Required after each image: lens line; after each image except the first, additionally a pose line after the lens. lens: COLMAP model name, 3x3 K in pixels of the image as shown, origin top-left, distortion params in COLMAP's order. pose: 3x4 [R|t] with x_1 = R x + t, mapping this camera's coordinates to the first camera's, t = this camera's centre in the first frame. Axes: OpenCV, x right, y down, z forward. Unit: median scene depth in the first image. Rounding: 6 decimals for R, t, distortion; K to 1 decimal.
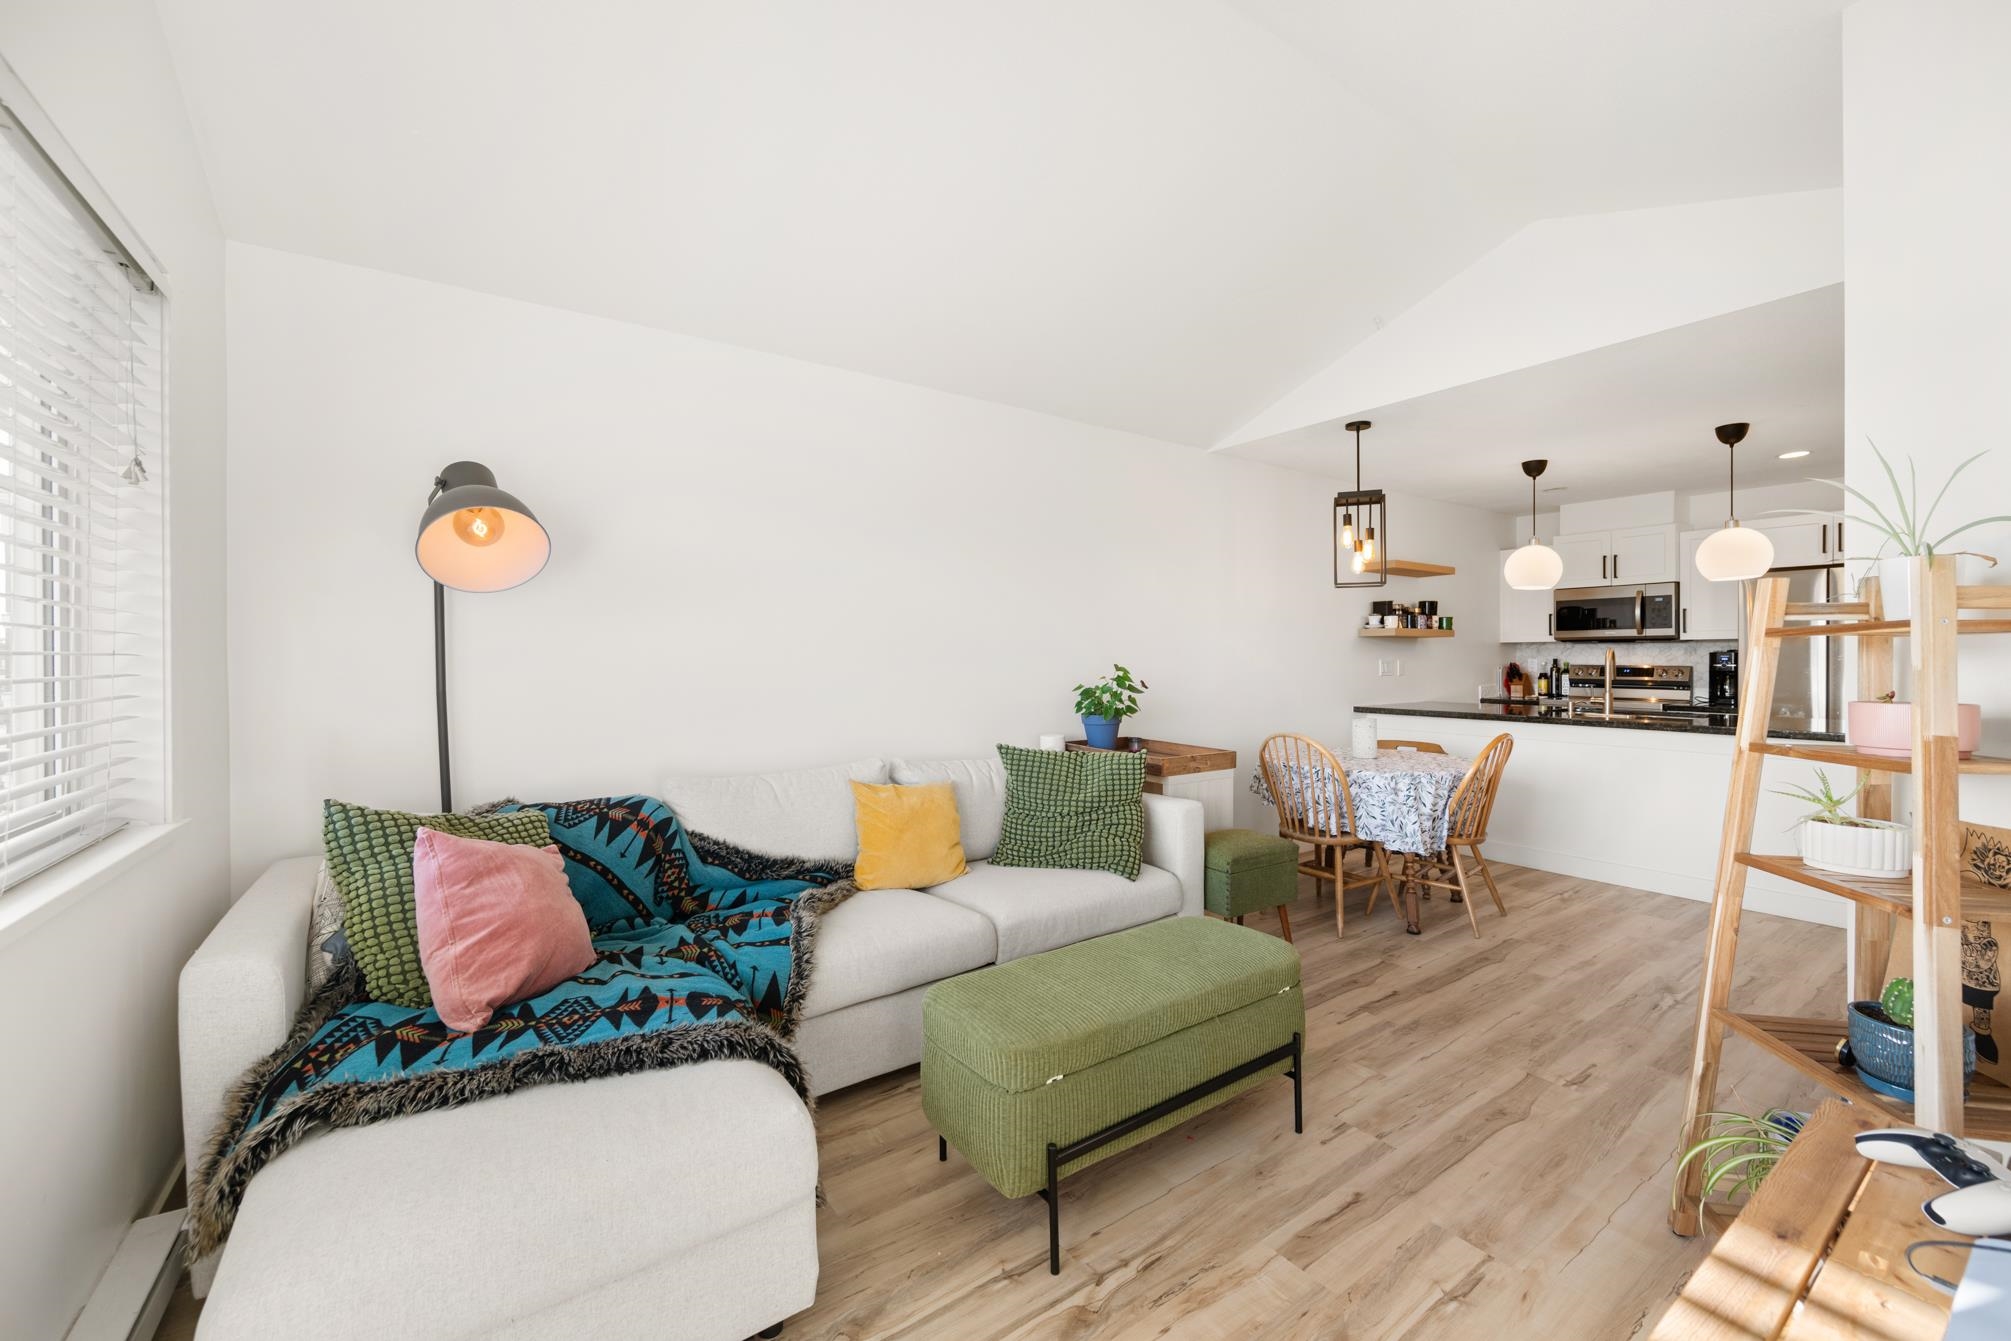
lens RADIAL K [[792.9, 0, 1002.6], [0, 792.9, 661.9], [0, 0, 1]] dist [-0.000856, -0.000155]
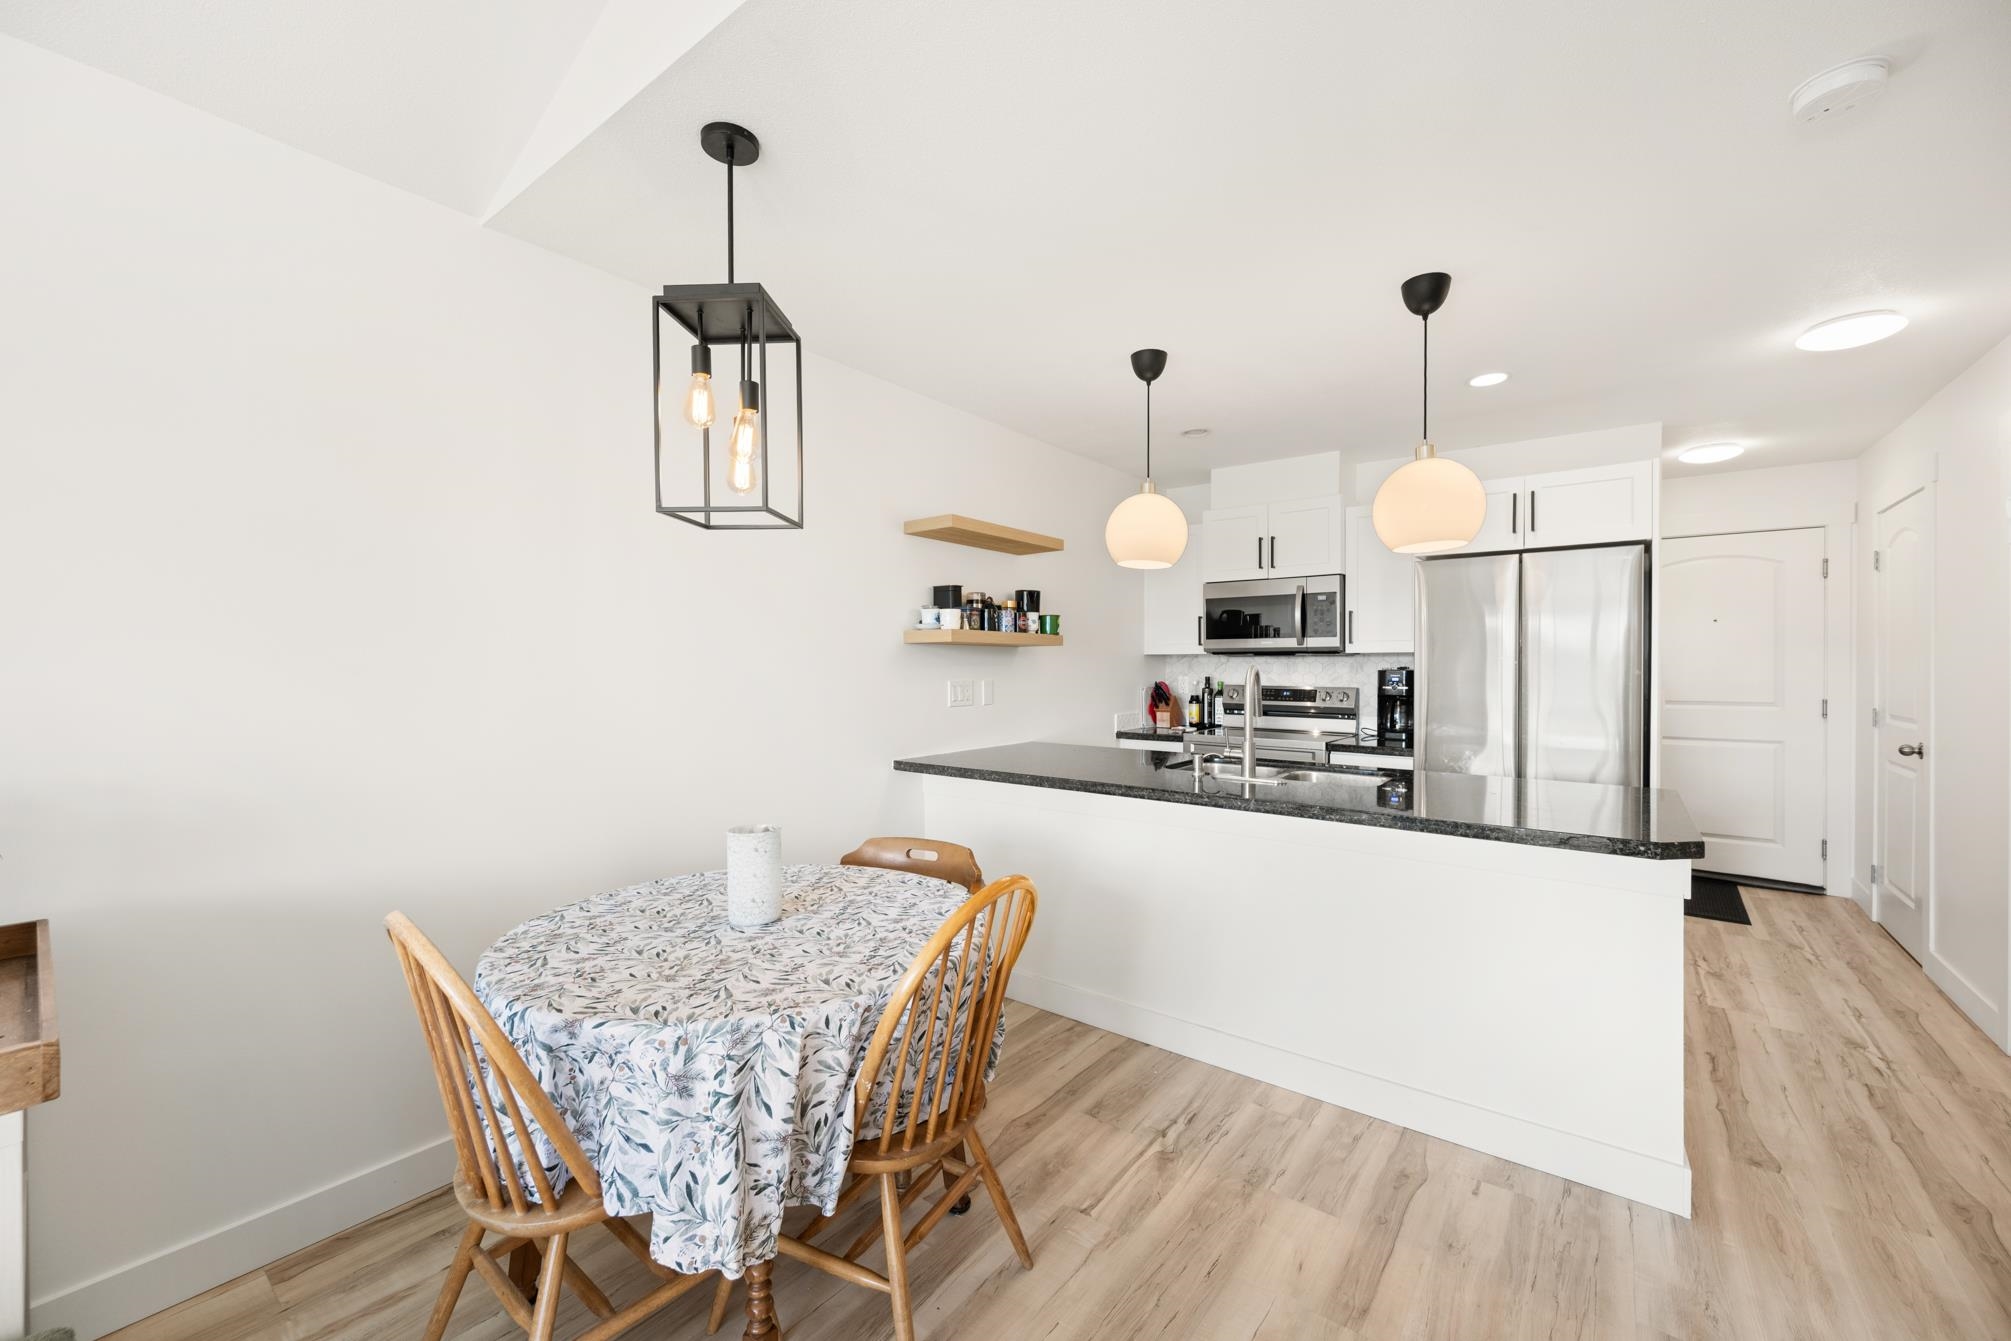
lens RADIAL K [[792.9, 0, 1004.6], [0, 792.9, 669.0], [0, 0, 1]] dist [-0.000856, -0.000155]
pose [[0.952991, 0.002291, 0.302991, 0.326860], [-0.001885, 0.999997, -0.001634, -0.011034], [-0.302994, 0.000986, 0.952992, 0.390436]]
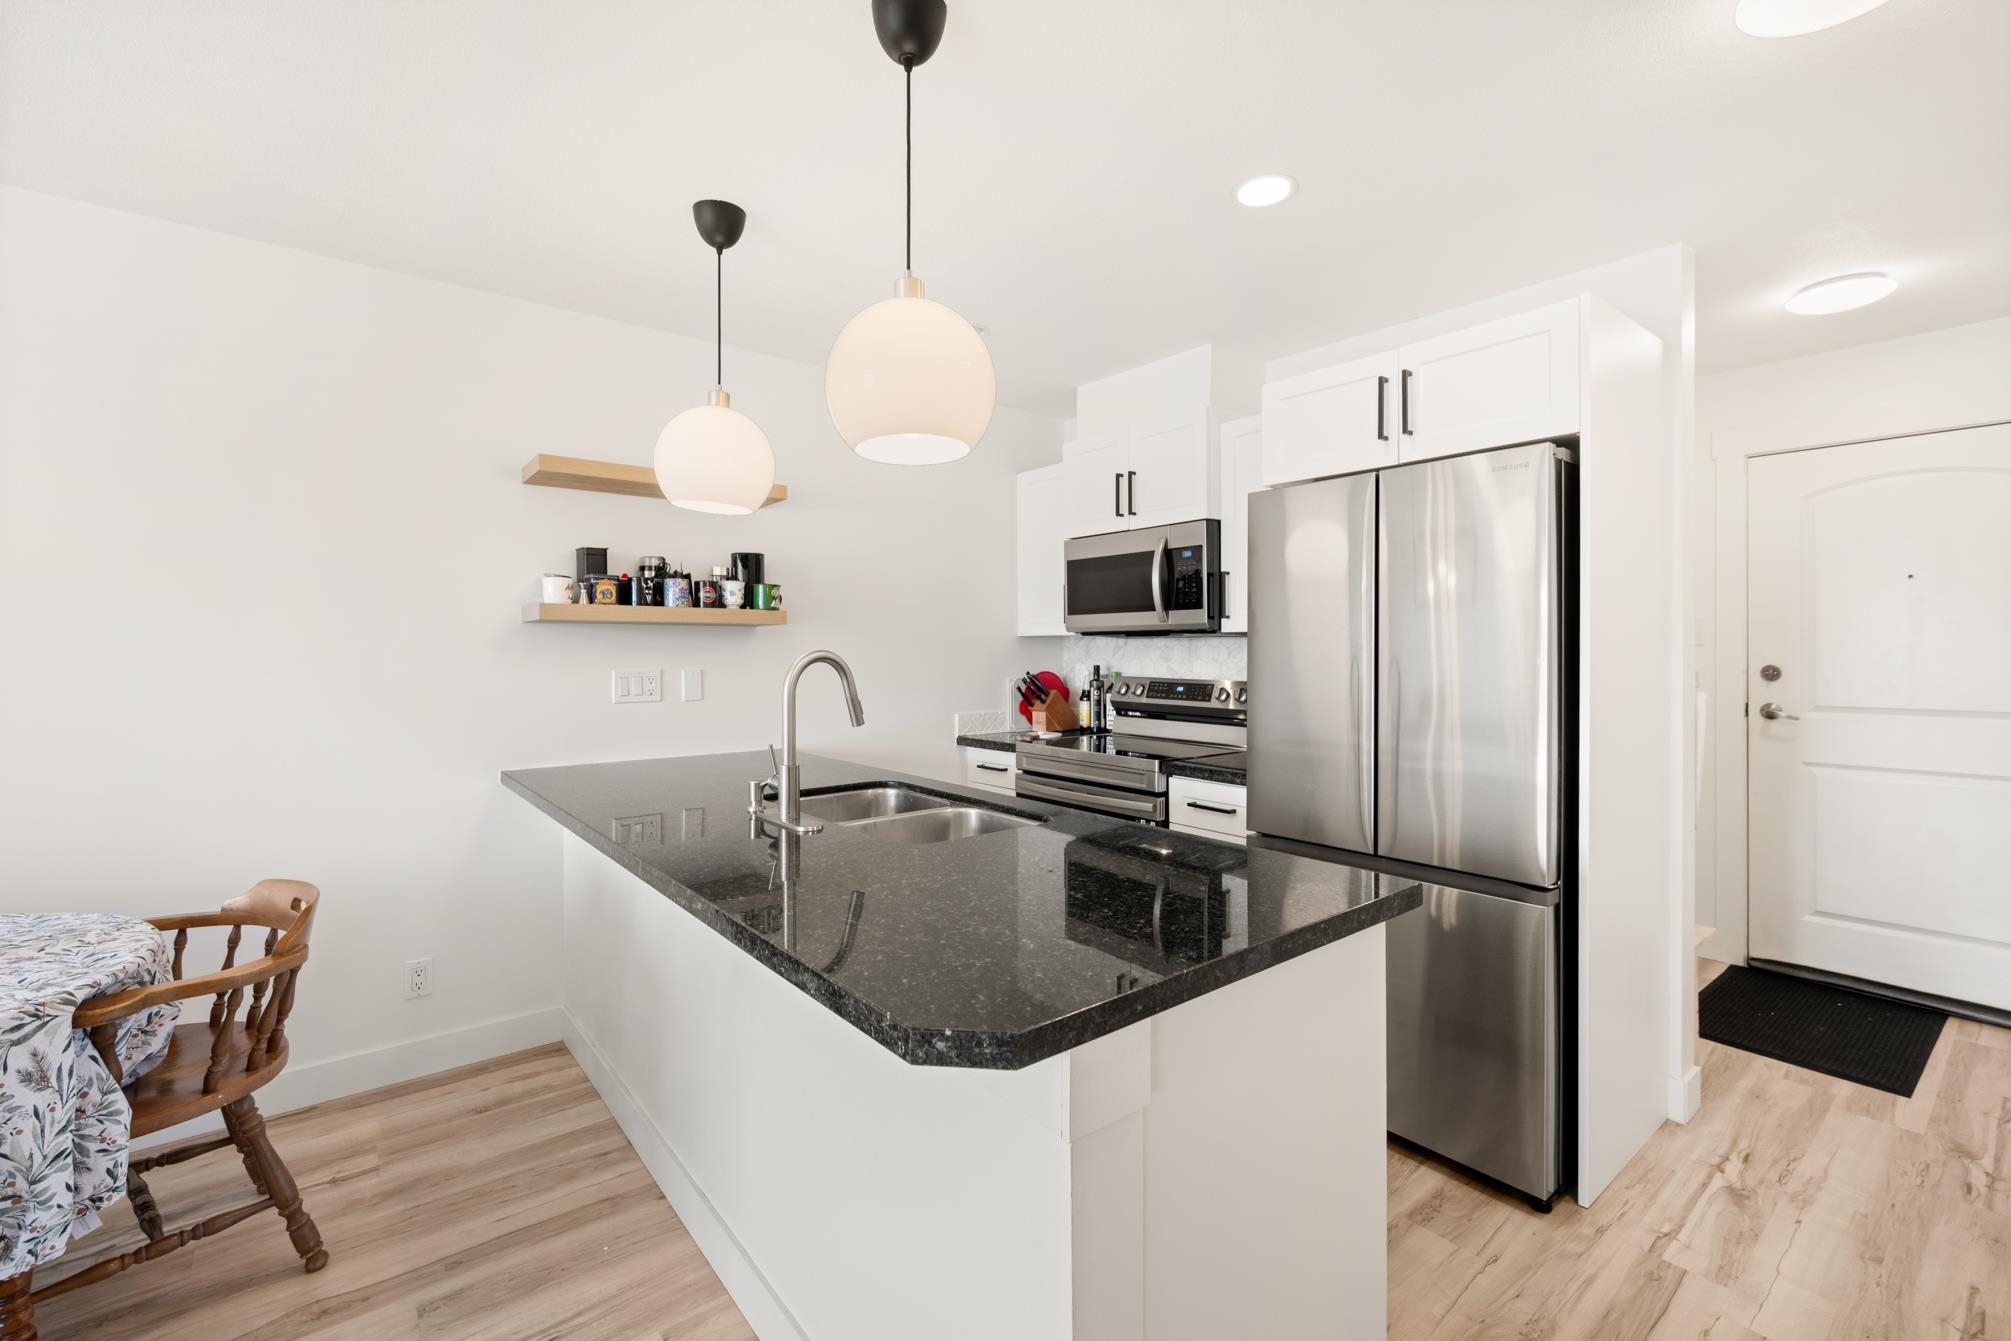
lens RADIAL K [[863.8, 0, 1002.5], [0, 863.8, 653.5], [0, 0, 1]] dist [0.000707, 0.000386]
pose [[0.997496, 0.002462, 0.070682, 0.672251], [-0.002325, 0.999995, -0.002024, -0.012448], [-0.070687, 0.001855, 0.997497, 0.448678]]
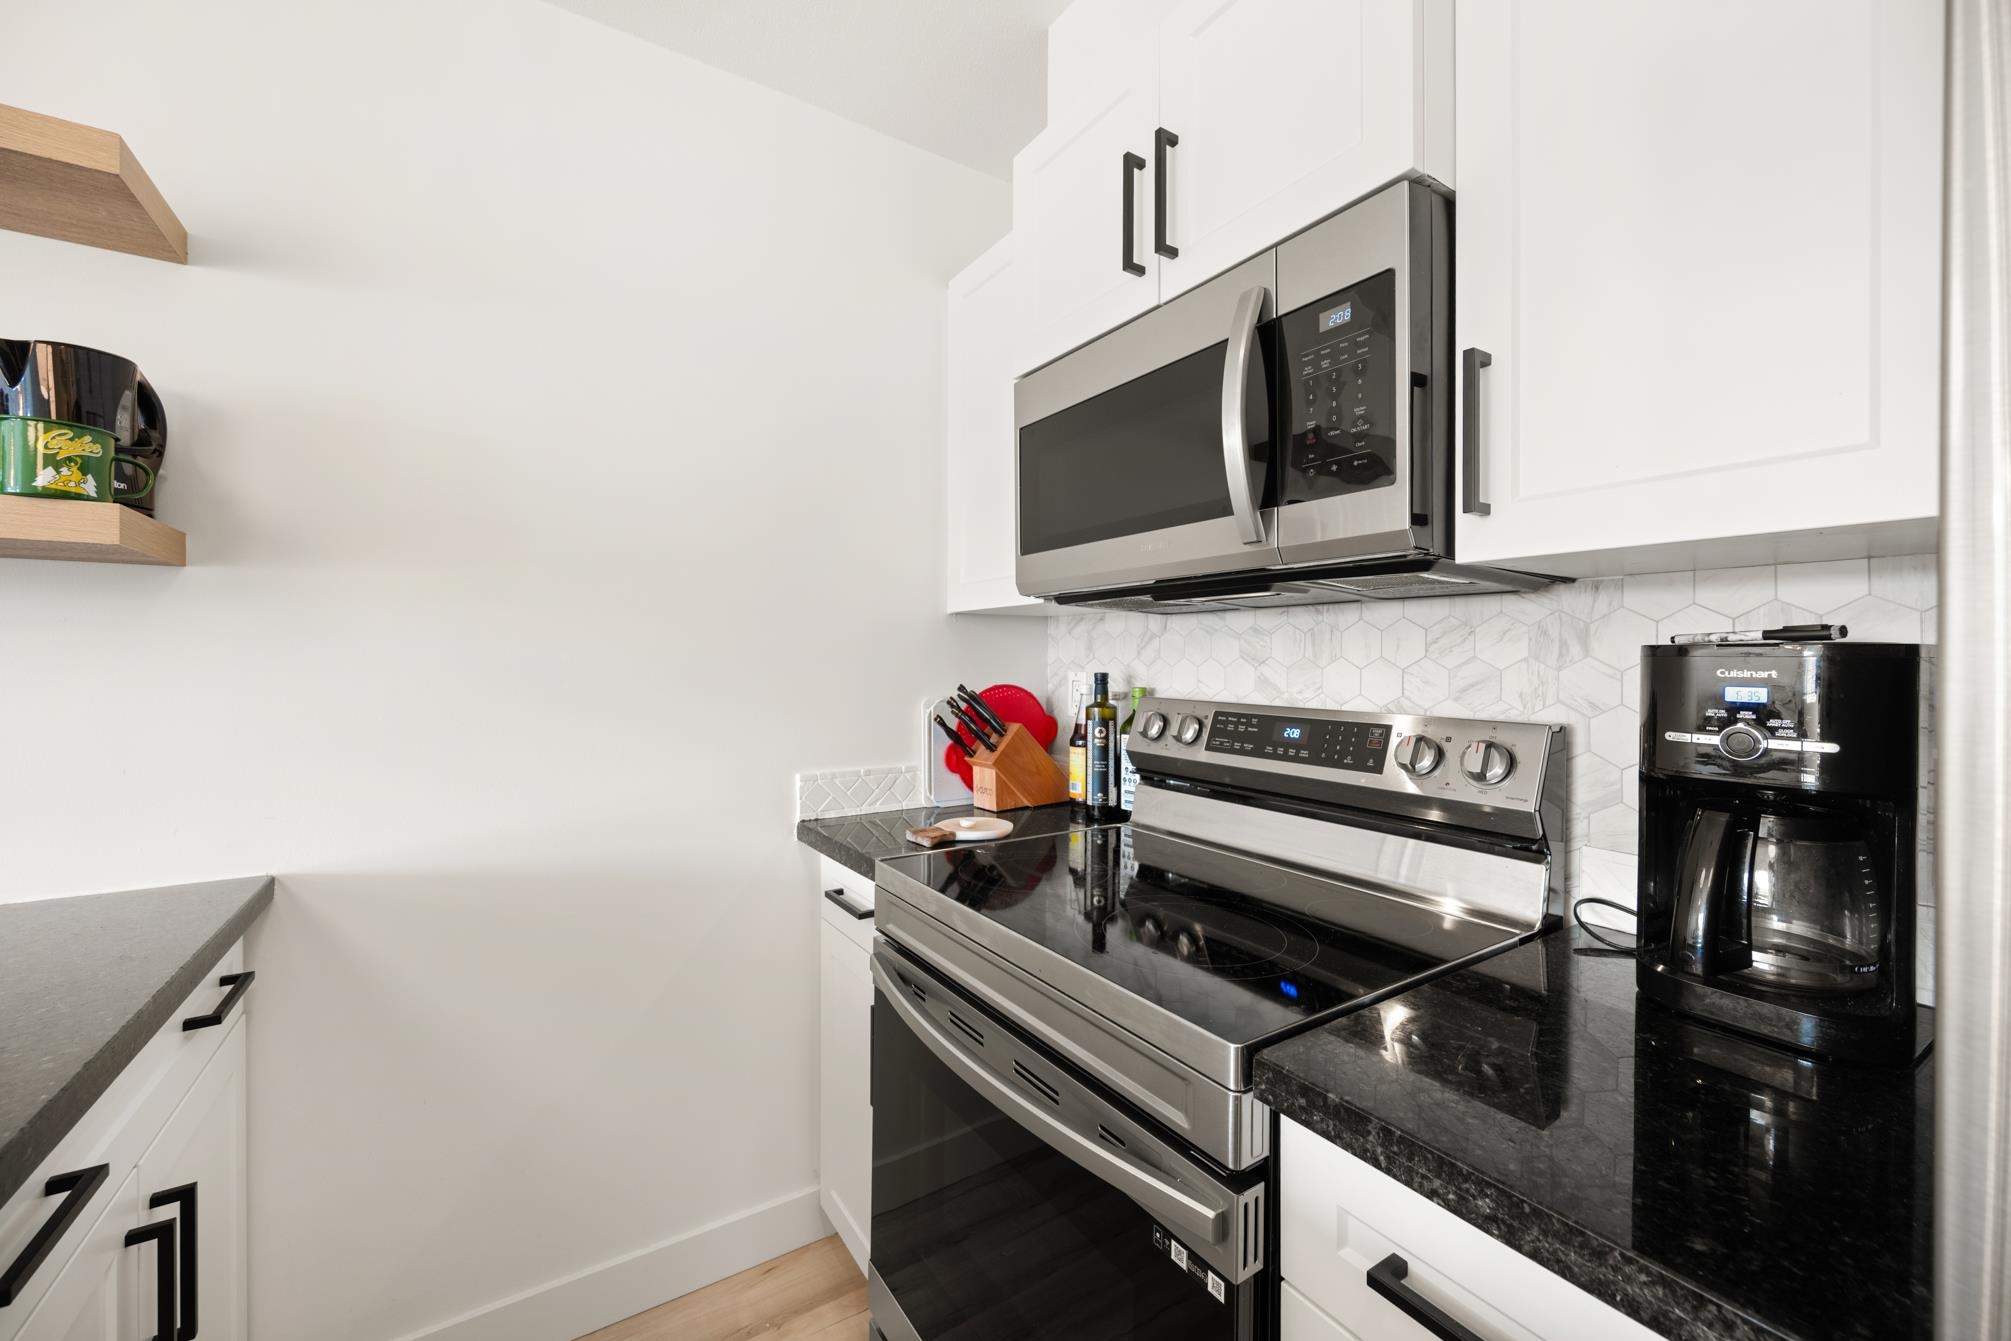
lens RADIAL K [[792.9, 0, 1005.7], [0, 792.9, 662.8], [0, 0, 1]] dist [-0.000856, -0.000155]
pose [[0.999554, 0.009384, -0.028345, 0.770636], [-0.009462, 0.999952, -0.002602, -0.007214], [0.028319, 0.002869, 0.999595, 0.841334]]
